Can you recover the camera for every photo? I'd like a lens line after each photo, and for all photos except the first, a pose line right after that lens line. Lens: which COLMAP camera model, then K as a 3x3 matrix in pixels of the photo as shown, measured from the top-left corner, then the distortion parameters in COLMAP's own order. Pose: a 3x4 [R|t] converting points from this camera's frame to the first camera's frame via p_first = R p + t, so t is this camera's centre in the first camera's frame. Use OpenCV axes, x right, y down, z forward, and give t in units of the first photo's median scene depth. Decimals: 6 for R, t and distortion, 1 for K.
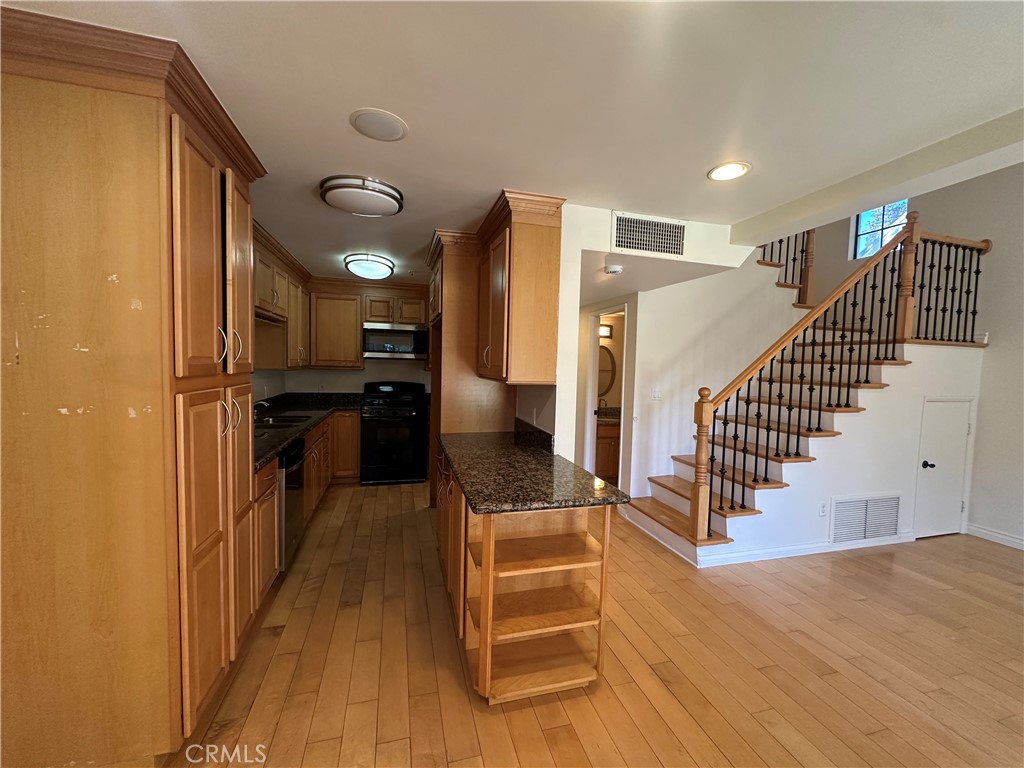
lens RADIAL K [[408.8, 0, 511.1], [0, 408.8, 384.9], [0, 0, 1]] dist [-0.001655, 0.001163]
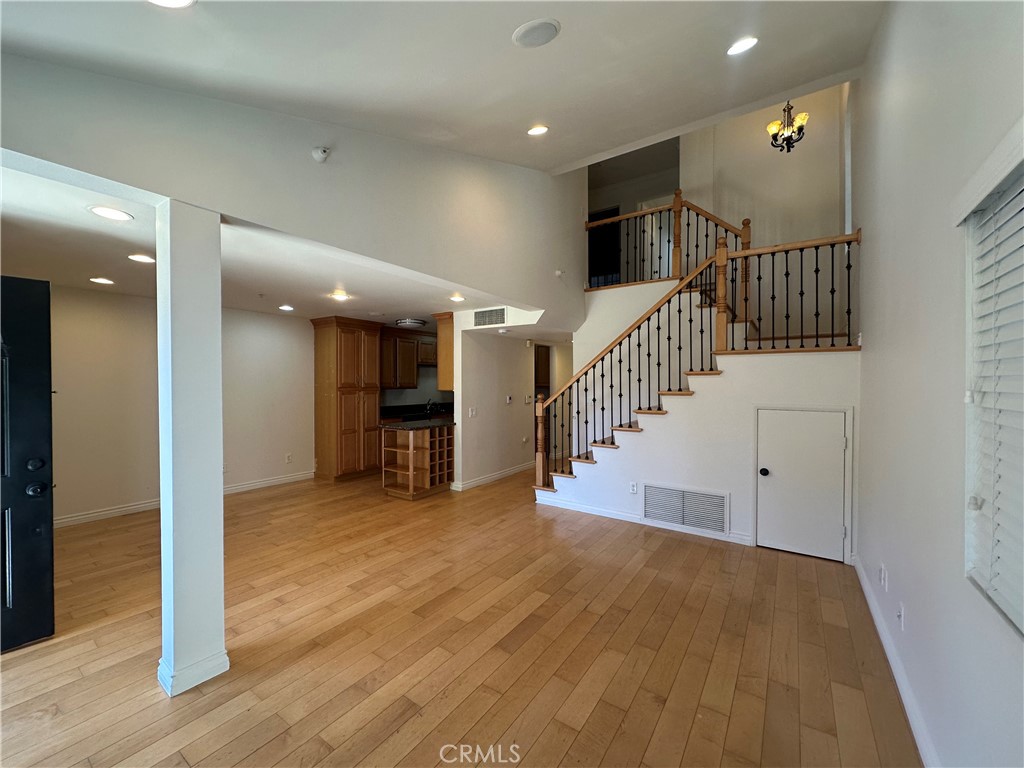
lens RADIAL K [[408.8, 0, 511.1], [0, 408.8, 384.9], [0, 0, 1]] dist [-0.001655, 0.001163]
pose [[0.636339, -0.020078, -0.771148, 1.533456], [-0.023242, 0.998708, -0.045181, 0.044709], [0.771059, 0.046674, 0.635051, -0.142890]]
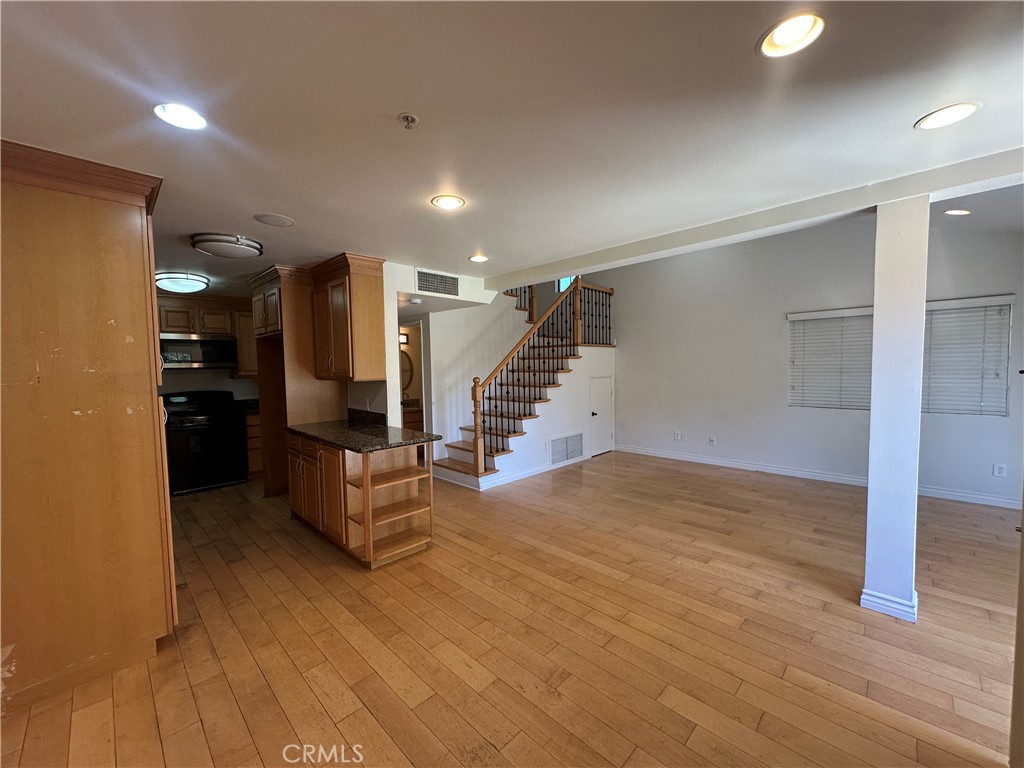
lens RADIAL K [[408.8, 0, 511.1], [0, 408.8, 384.9], [0, 0, 1]] dist [-0.001655, 0.001163]
pose [[0.867460, -0.065911, 0.493122, -0.177200], [0.065943, 0.997673, 0.017349, 0.015990], [-0.493118, 0.017469, 0.869787, -0.407814]]
